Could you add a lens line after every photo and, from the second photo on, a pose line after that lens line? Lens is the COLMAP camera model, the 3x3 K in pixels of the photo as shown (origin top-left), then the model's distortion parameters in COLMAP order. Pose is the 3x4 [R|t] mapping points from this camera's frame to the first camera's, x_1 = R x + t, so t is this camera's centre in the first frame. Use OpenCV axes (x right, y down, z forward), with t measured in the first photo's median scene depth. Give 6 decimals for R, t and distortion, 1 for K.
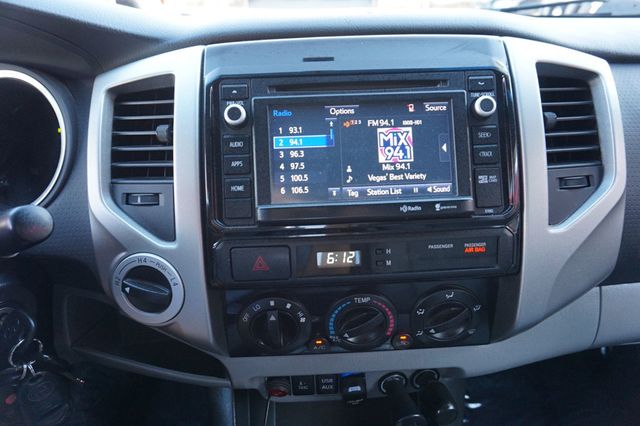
lens RADIAL K [[441.1, 0, 321.1], [0, 441.1, 209.4], [0, 0, 1]] dist [-0.027491, 0.036856]
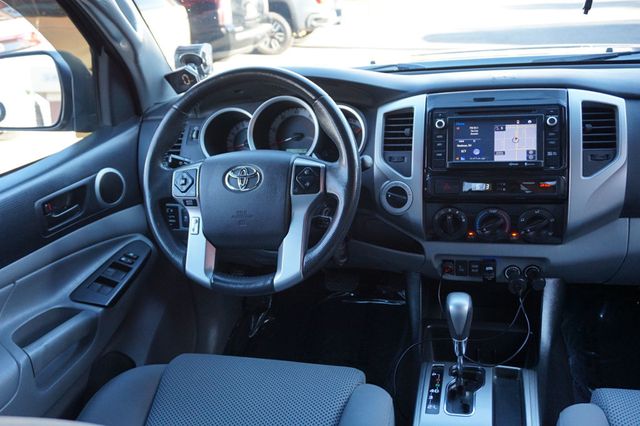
lens RADIAL K [[592.0, 0, 318.2], [0, 592.0, 215.9], [0, 0, 1]] dist [-0.004593, 0.000000]
pose [[0.954664, 0.054543, -0.292647, 0.136497], [-0.075092, 0.995403, -0.059441, 0.502654], [0.288059, 0.078721, 0.954371, -2.140405]]
